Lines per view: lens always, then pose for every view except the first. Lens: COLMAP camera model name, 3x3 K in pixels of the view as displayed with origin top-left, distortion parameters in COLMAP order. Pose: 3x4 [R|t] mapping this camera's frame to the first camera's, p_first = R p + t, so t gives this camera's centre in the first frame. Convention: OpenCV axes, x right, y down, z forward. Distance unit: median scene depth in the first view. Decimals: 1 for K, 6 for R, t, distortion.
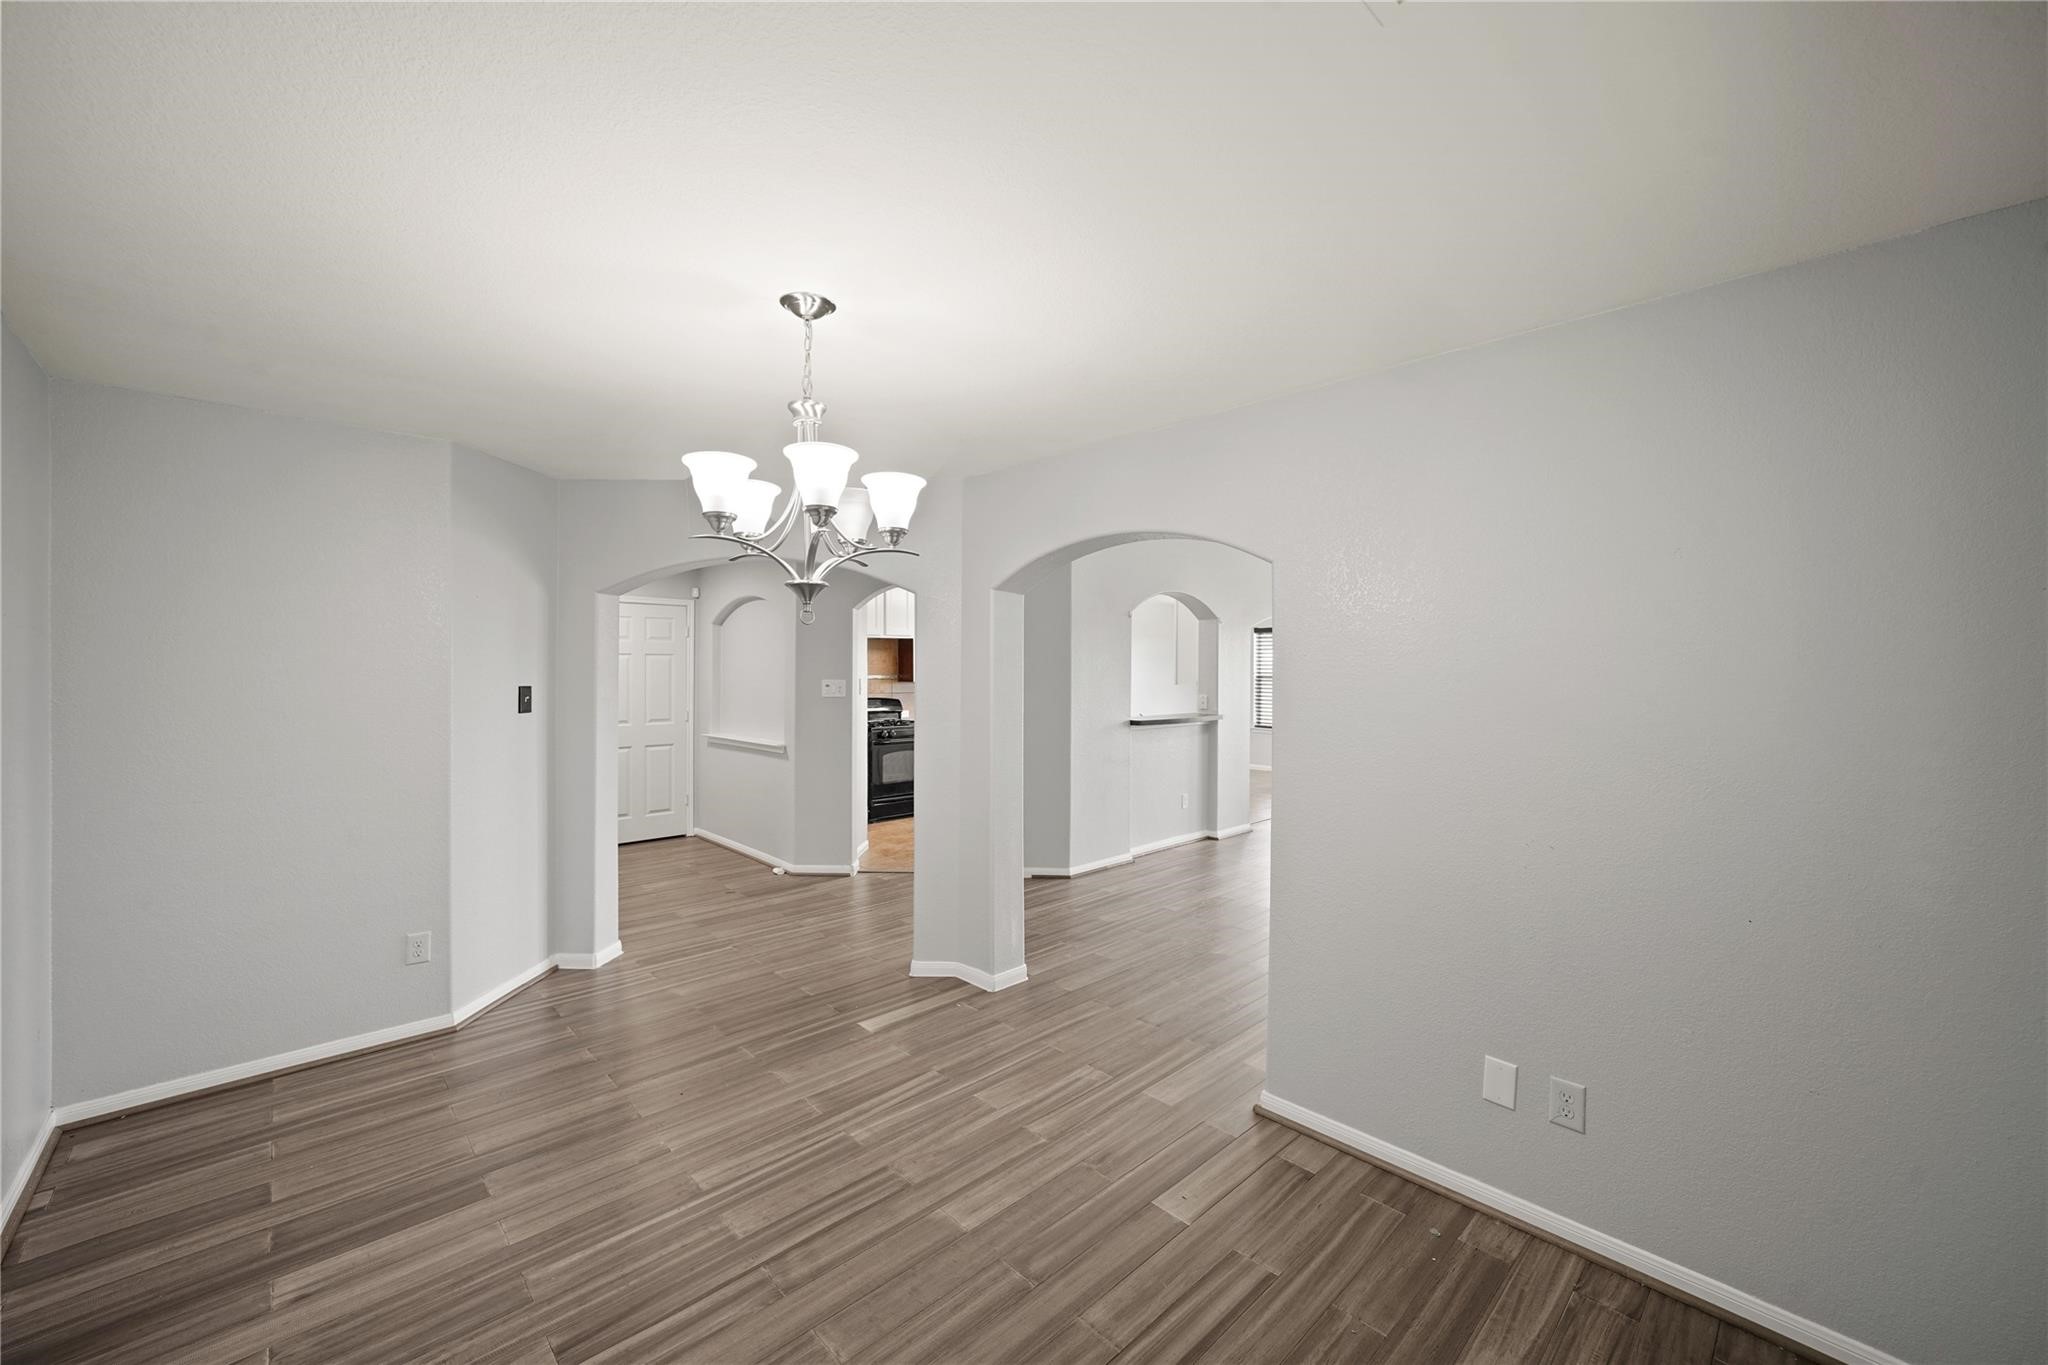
lens RADIAL K [[818.6, 0, 1015.6], [0, 818.6, 677.5], [0, 0, 1]] dist [-0.000128, 0.000234]
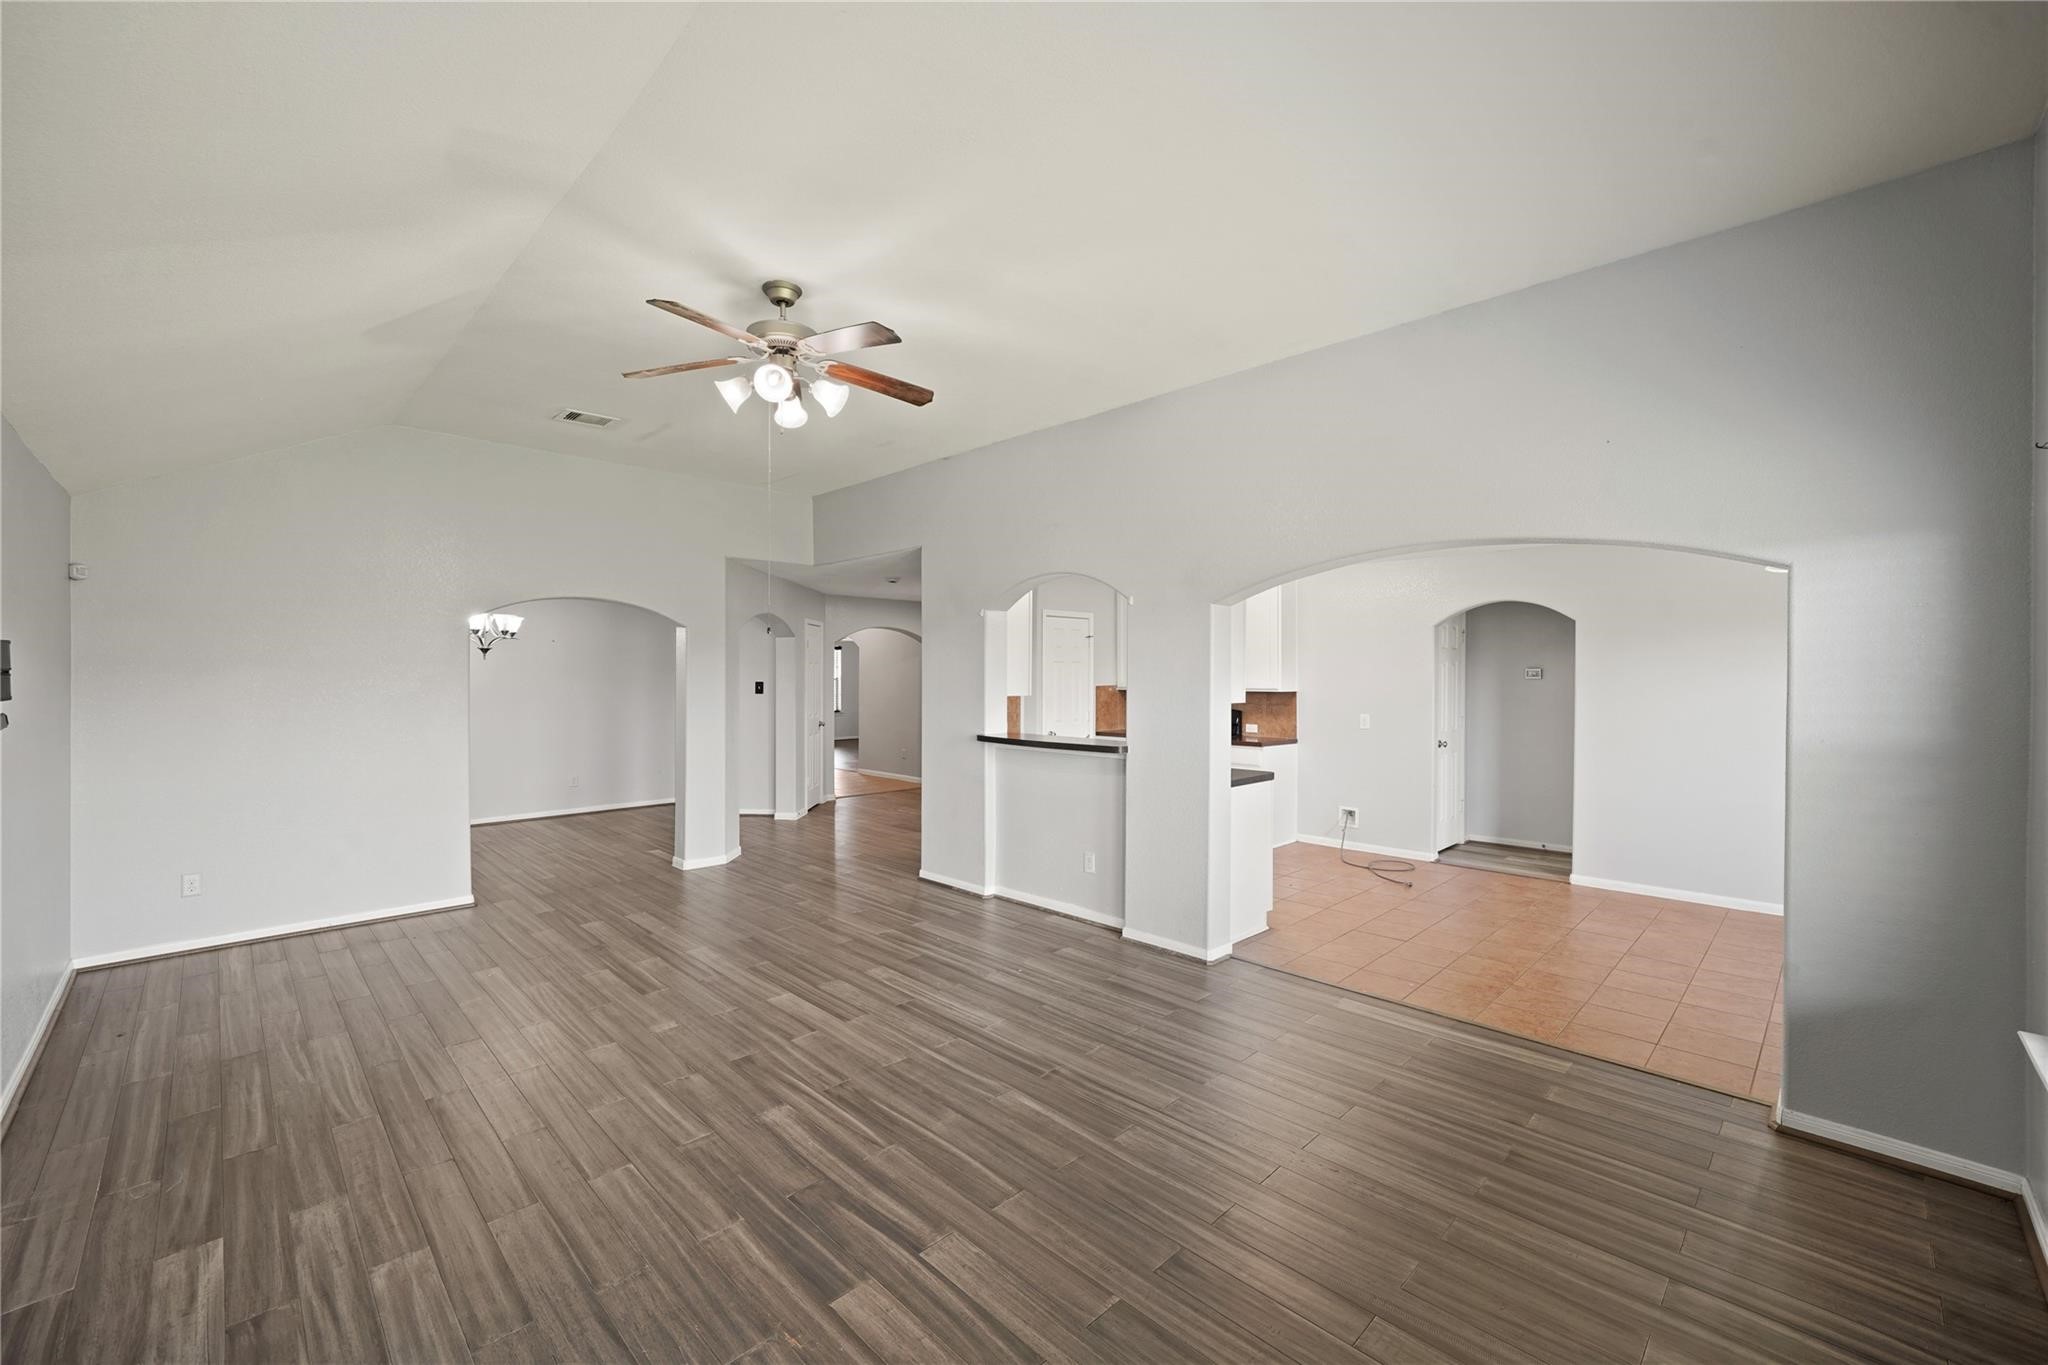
lens RADIAL K [[826.2, 0, 1027.0], [0, 826.2, 677.9], [0, 0, 1]] dist [0.000598, 0.000198]
pose [[0.018363, 0.002479, -0.999828, 1.706236], [-0.018644, 0.999824, 0.002136, -0.019642], [0.999658, 0.018602, 0.018406, 1.712118]]
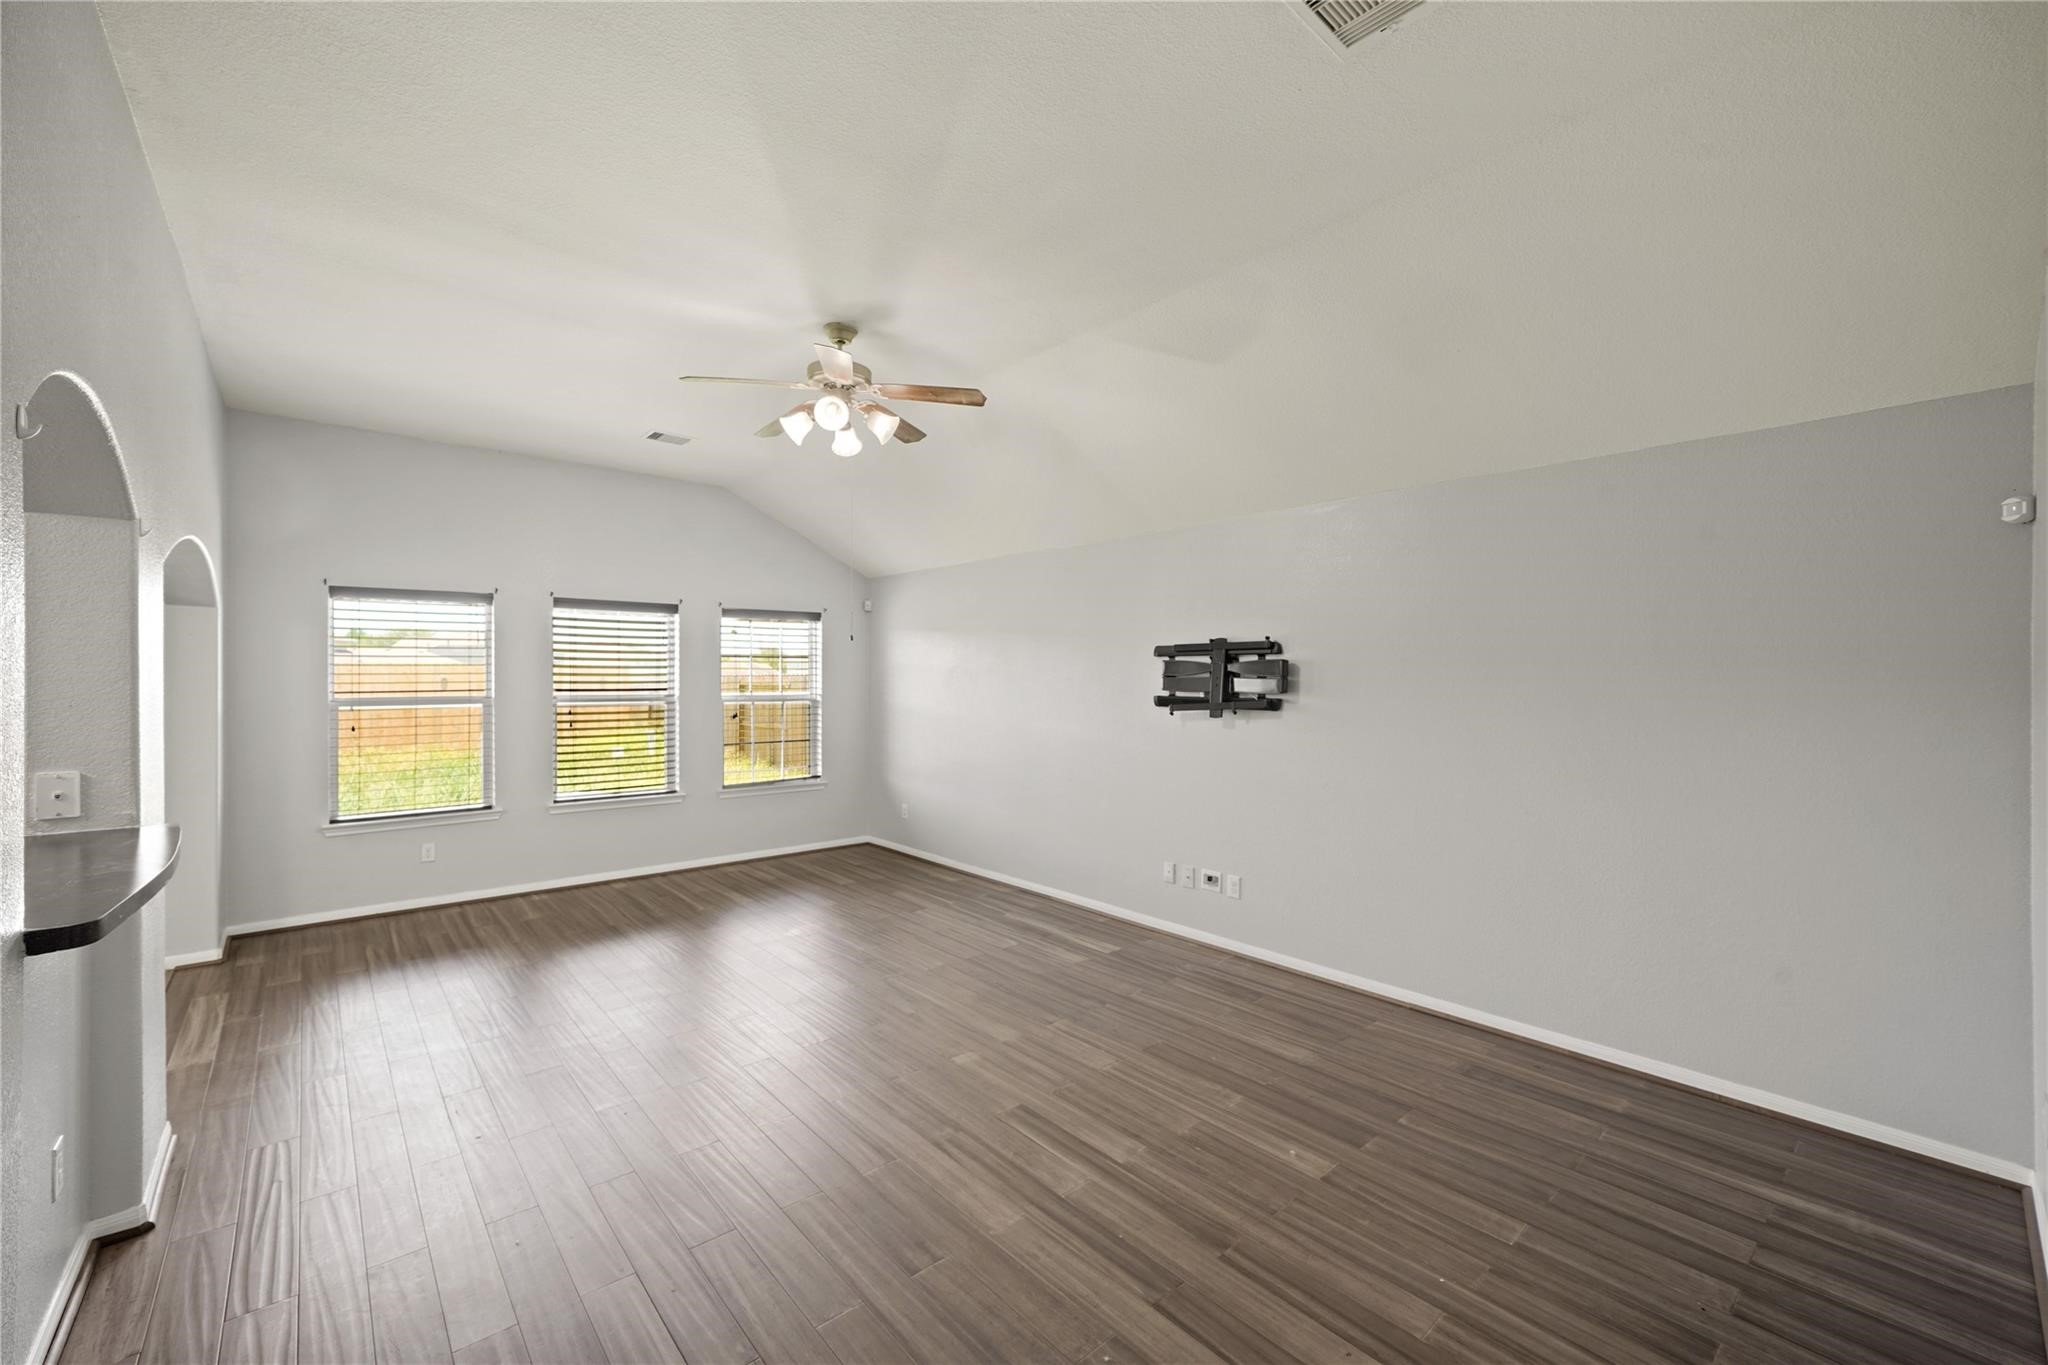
lens RADIAL K [[818.6, 0, 1015.6], [0, 818.6, 677.5], [0, 0, 1]] dist [-0.000128, 0.000234]
pose [[0.049366, -0.006554, 0.998759, -0.086360], [0.015926, 0.999856, 0.005774, -0.017688], [-0.998654, 0.015622, 0.049463, 1.223975]]
